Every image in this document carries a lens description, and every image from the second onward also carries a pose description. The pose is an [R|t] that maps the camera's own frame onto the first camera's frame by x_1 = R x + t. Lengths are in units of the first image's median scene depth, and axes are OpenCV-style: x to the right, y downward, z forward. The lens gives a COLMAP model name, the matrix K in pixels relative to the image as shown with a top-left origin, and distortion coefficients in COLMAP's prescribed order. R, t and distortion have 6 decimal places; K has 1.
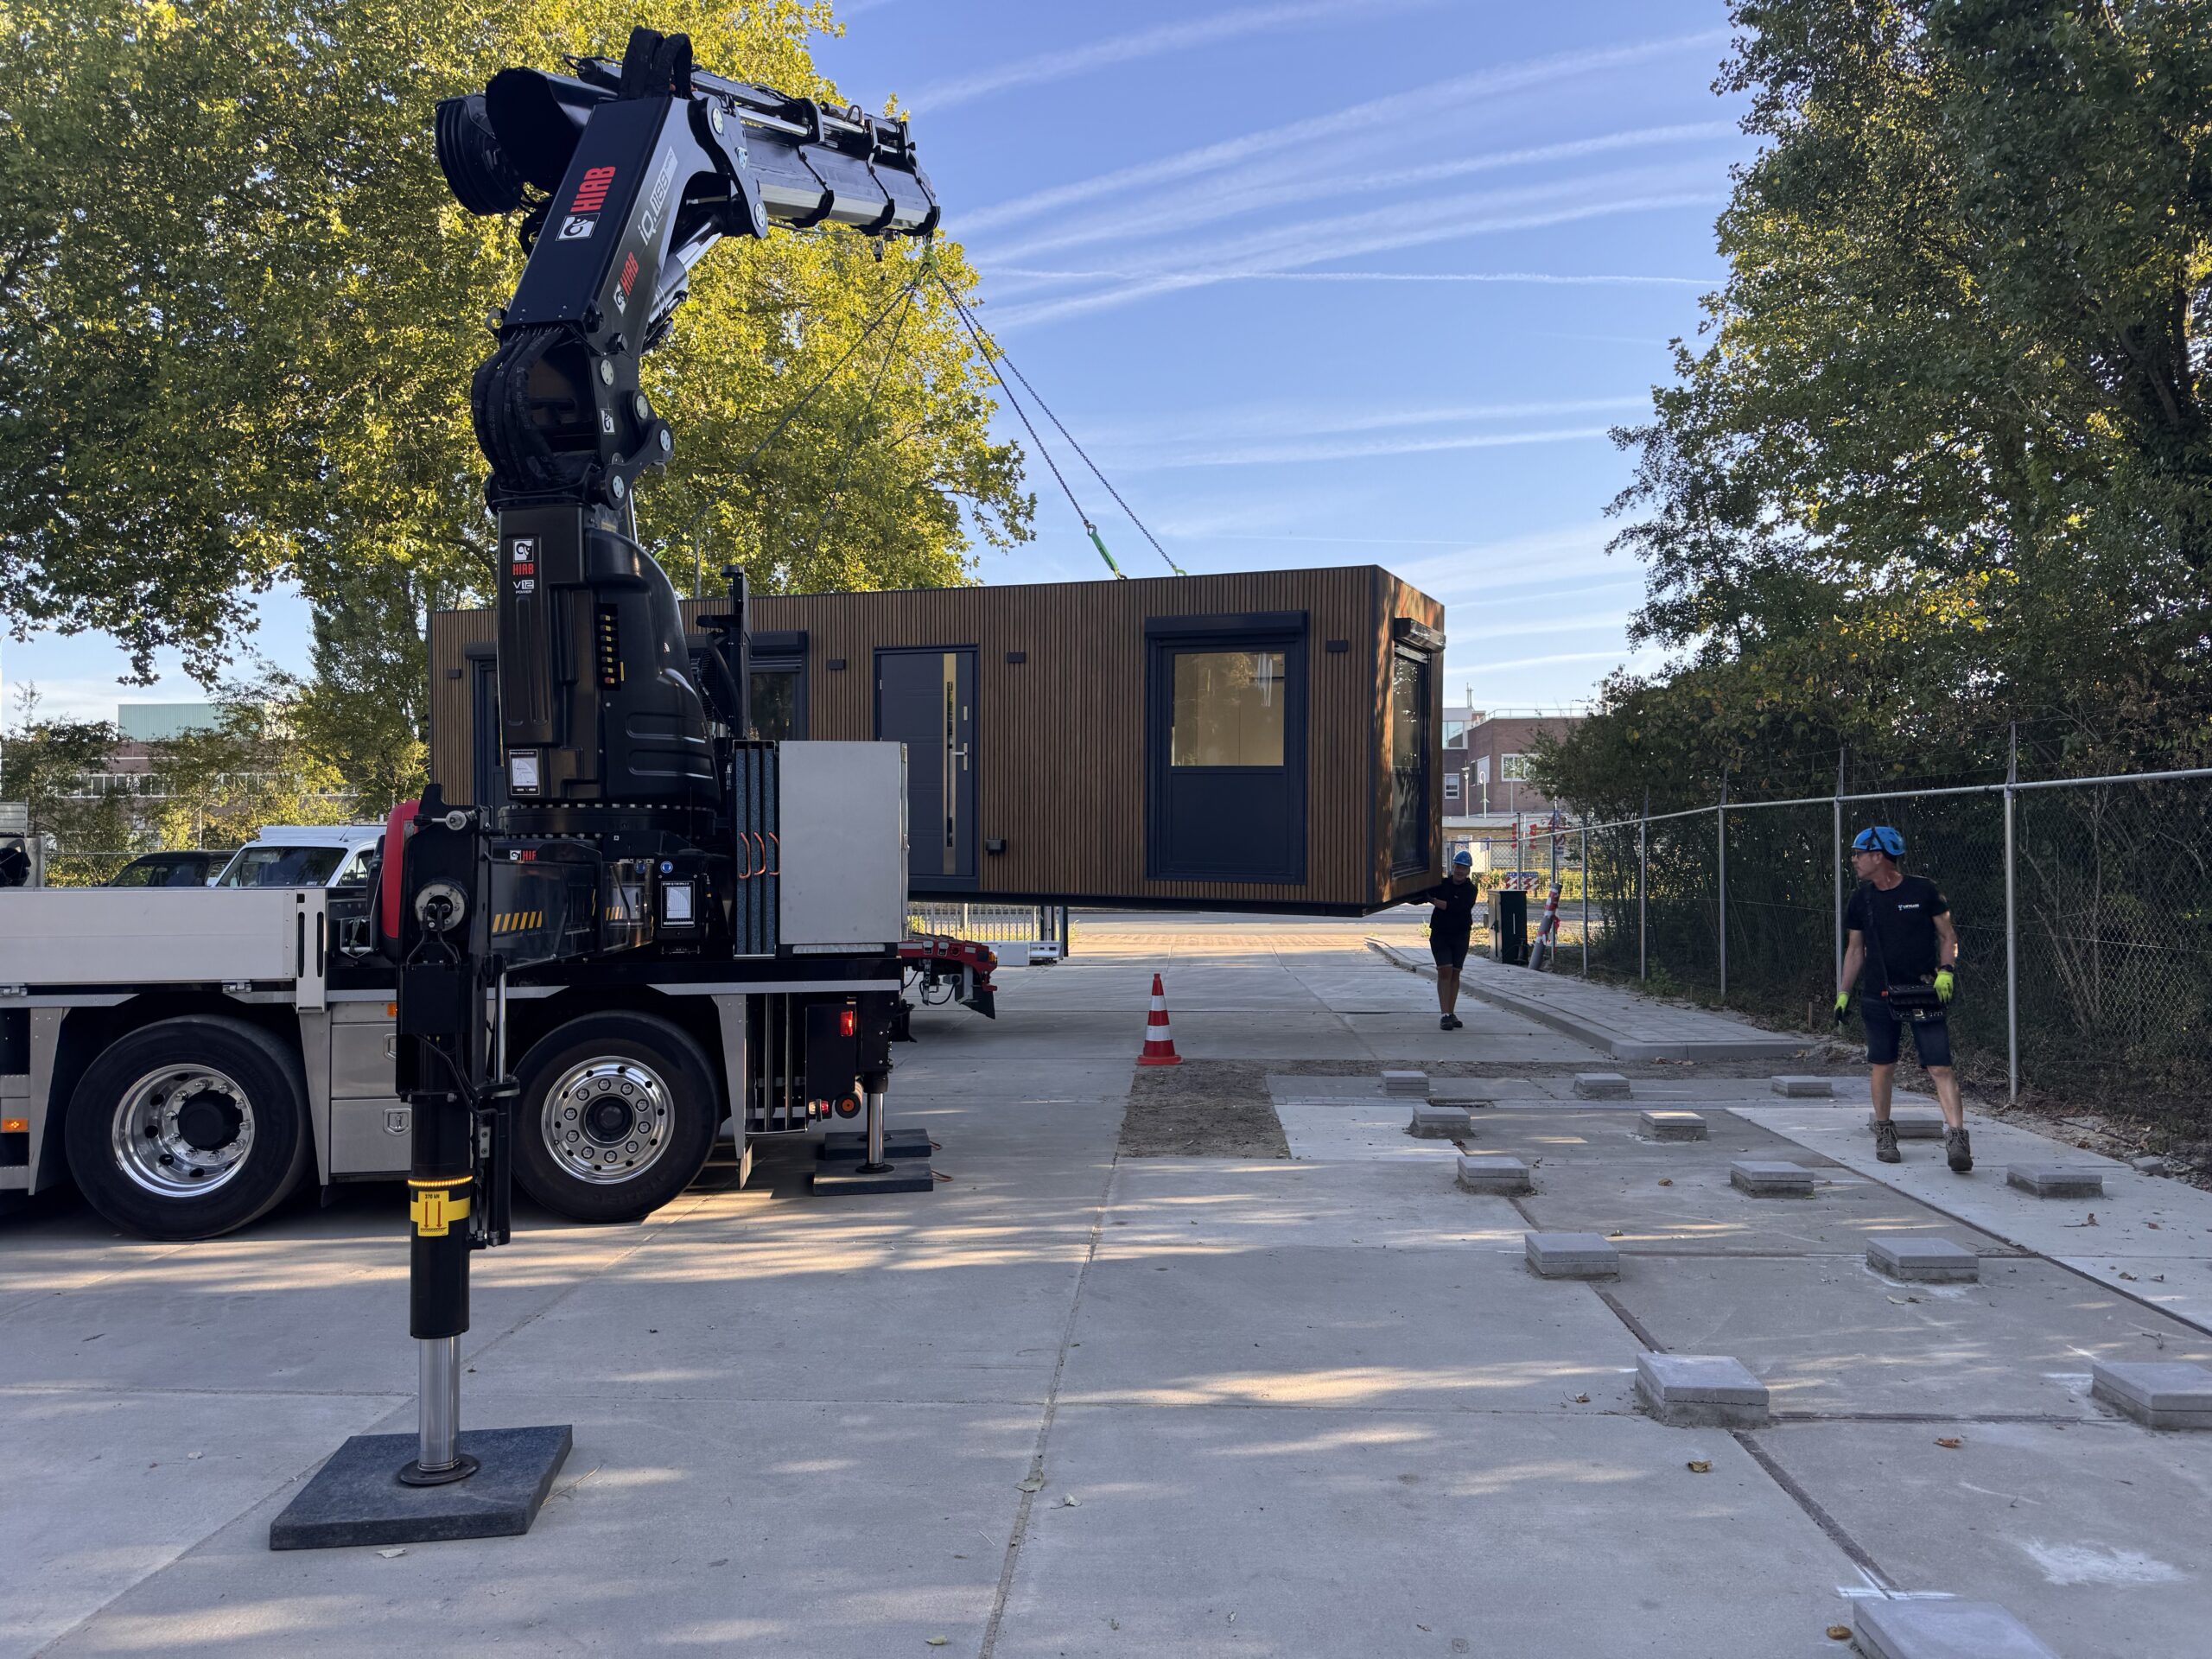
lens RADIAL K [[1526.7, 0, 1098.7], [0, 1526.7, 855.0], [0, 0, 1]] dist [0.098253, -0.179014]
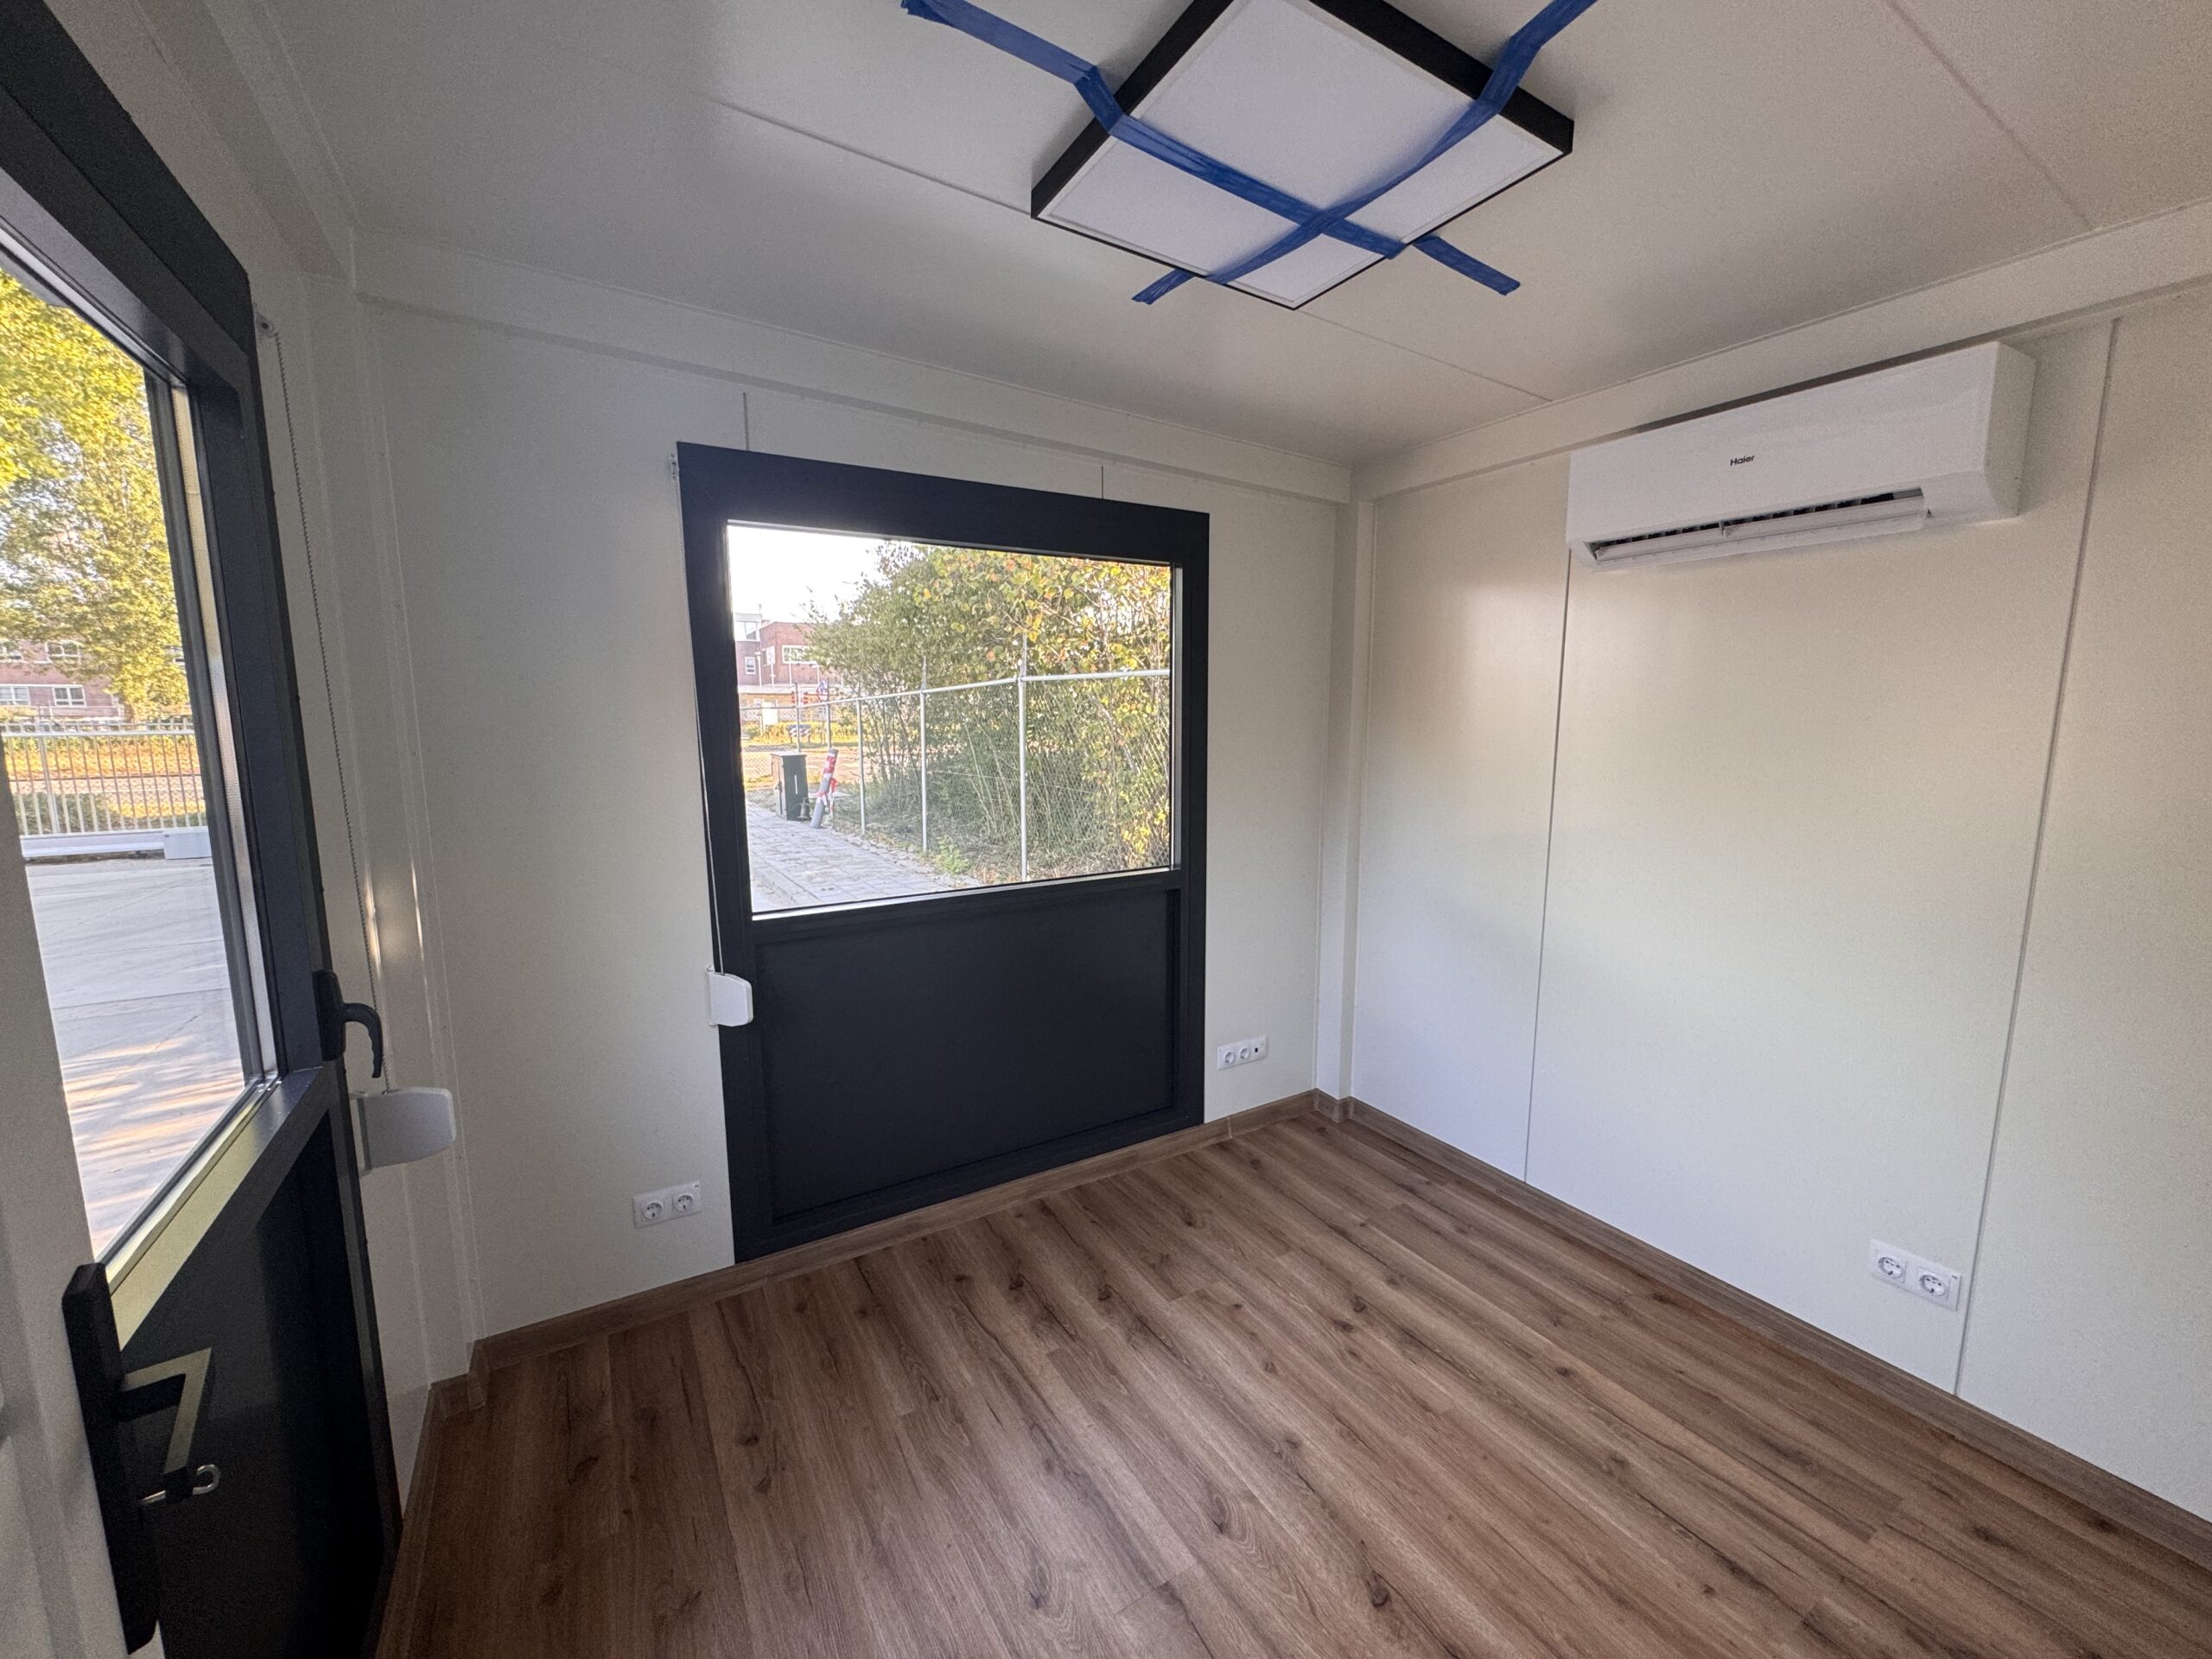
lens RADIAL K [[872.0, 0, 1106.0], [0, 872.0, 829.5], [0, 0, 1]] dist [-0.001903, -0.000519]
pose [[0.822433, -0.071906, 0.564298, 0.096137], [-0.005644, 0.990899, 0.134492, -0.008460], [-0.568833, -0.113796, 0.814542, 0.354960]]
